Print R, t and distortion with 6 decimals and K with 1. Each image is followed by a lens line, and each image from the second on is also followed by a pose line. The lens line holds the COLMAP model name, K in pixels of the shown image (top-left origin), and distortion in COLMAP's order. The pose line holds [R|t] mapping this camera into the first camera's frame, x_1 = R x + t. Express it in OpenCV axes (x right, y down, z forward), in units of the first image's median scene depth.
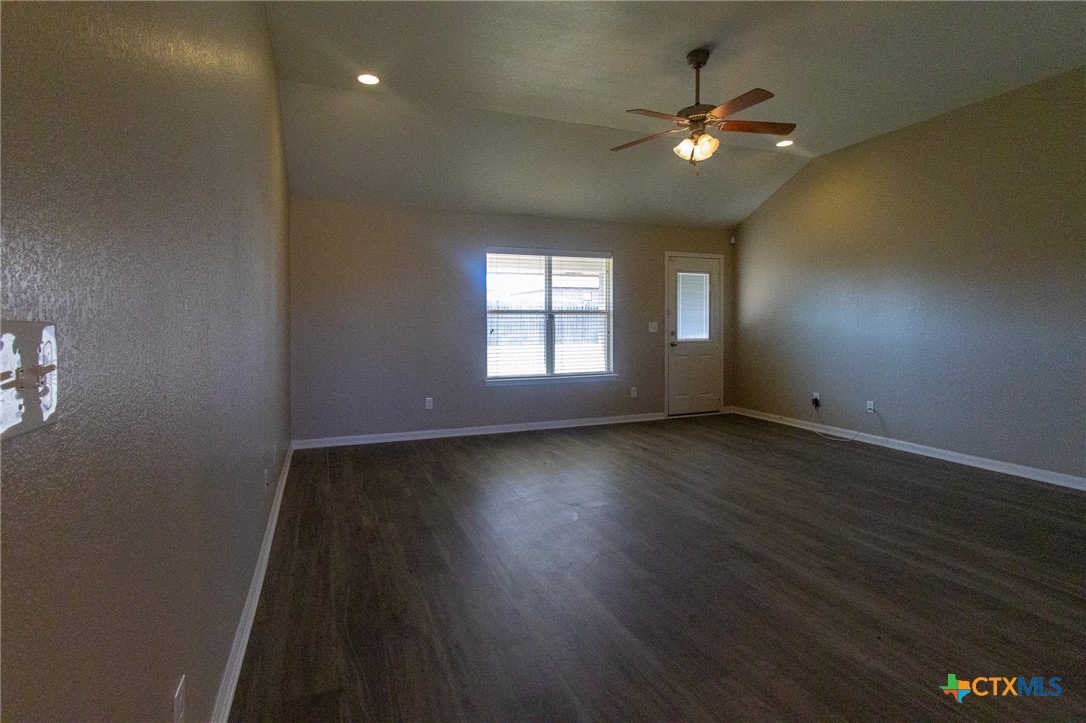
lens RADIAL K [[525.4, 0, 527.0], [0, 525.4, 340.0], [0, 0, 1]] dist [0.006163, -0.001423]
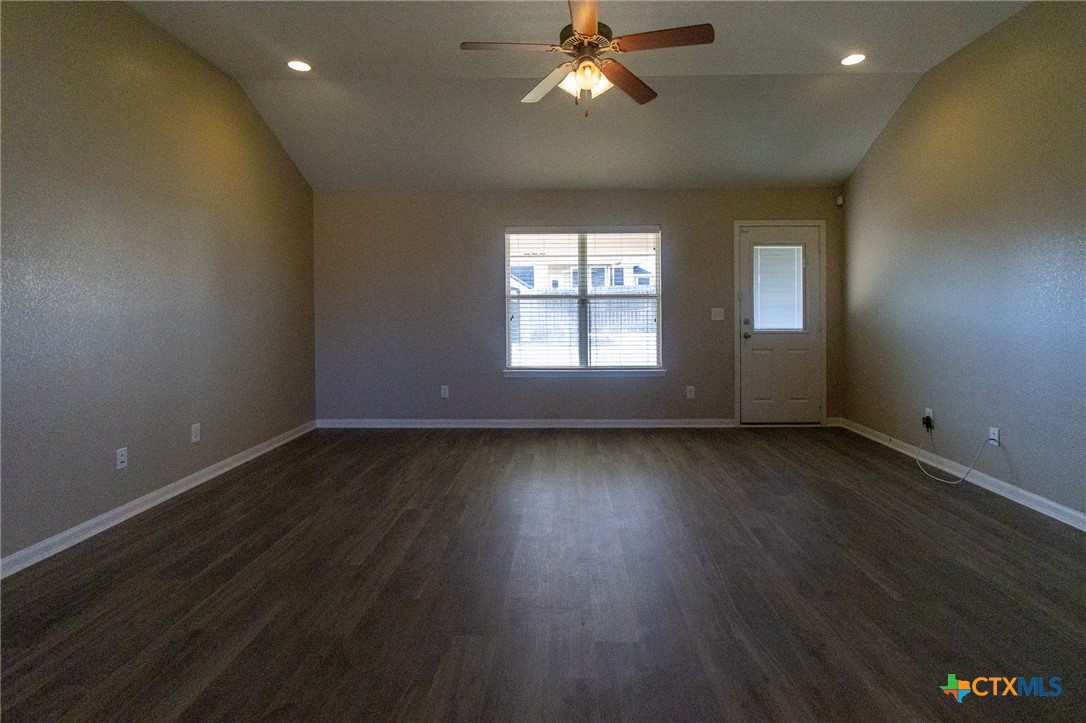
lens RADIAL K [[525.4, 0, 560.2], [0, 525.4, 324.5], [0, 0, 1]] dist [0.006163, -0.001423]
pose [[0.929642, 0.011099, -0.368298, 0.328953], [-0.011286, 0.999935, 0.001647, -0.007009], [0.368292, 0.002625, 0.929706, 0.156138]]
